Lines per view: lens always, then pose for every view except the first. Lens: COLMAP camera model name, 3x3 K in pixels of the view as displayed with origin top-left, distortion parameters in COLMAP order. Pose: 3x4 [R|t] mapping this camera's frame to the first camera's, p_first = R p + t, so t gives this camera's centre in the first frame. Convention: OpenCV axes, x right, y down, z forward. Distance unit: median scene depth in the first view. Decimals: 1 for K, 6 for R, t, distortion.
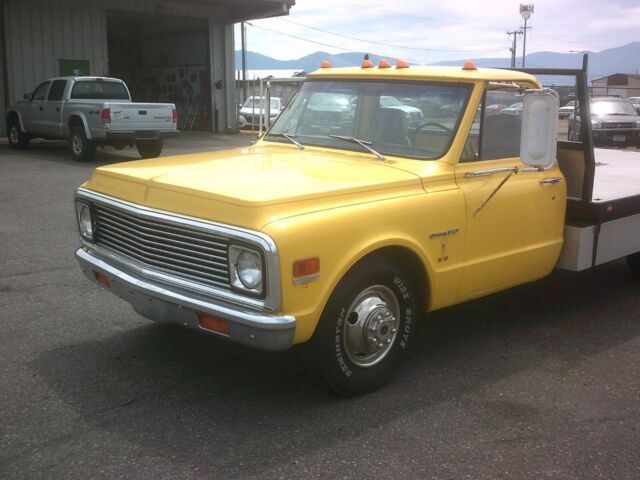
lens RADIAL K [[788.2, 0, 312.8], [0, 788.2, 239.5], [0, 0, 1]] dist [0.191207, -0.600473]
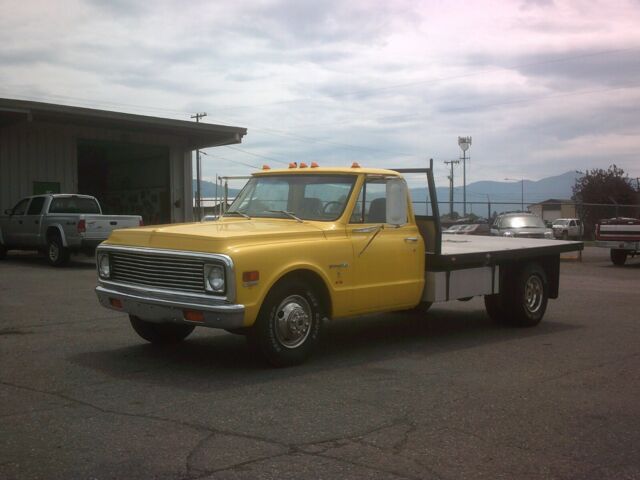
lens RADIAL K [[788.2, 0, 312.8], [0, 788.2, 239.5], [0, 0, 1]] dist [0.191207, -0.600473]
pose [[0.998178, -0.007610, 0.059854, 0.016639], [0.016926, 0.987497, -0.156729, 0.161614], [-0.057913, 0.157456, 0.985826, -0.486038]]
